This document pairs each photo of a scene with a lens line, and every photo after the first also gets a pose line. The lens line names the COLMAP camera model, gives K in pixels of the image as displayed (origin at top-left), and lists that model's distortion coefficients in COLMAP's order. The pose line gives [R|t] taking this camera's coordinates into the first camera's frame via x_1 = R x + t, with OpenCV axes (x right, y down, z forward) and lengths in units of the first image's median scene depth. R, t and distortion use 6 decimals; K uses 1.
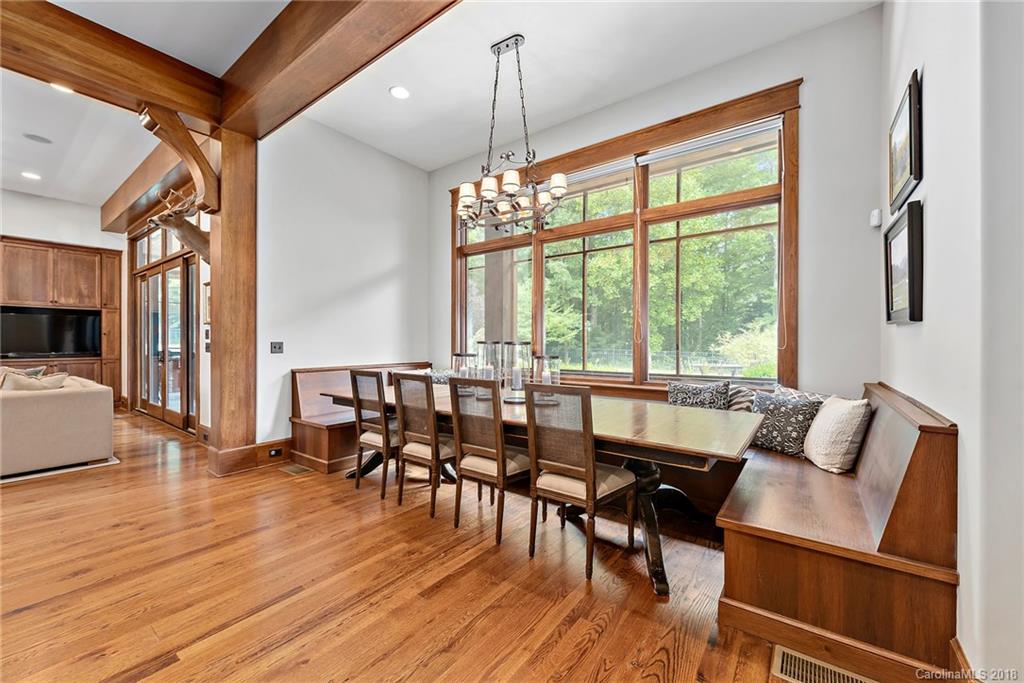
lens RADIAL K [[403.0, 0, 515.3], [0, 403.0, 341.9], [0, 0, 1]] dist [-0.002848, -0.000088]
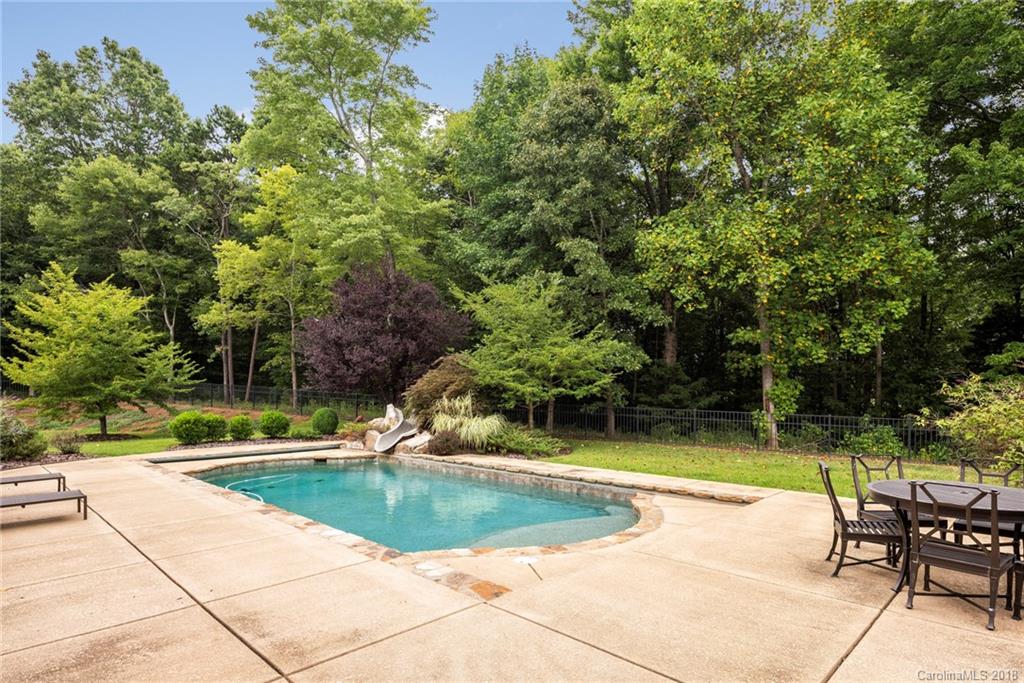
lens RADIAL K [[539.5, 0, 517.6], [0, 539.5, 385.5], [0, 0, 1]] dist [0.006205, -0.002969]
pose [[0.989682, -0.001321, -0.143276, 0.125580], [0.000636, 0.999988, -0.004825, -0.009596], [0.143281, 0.004685, 0.989671, 0.306104]]
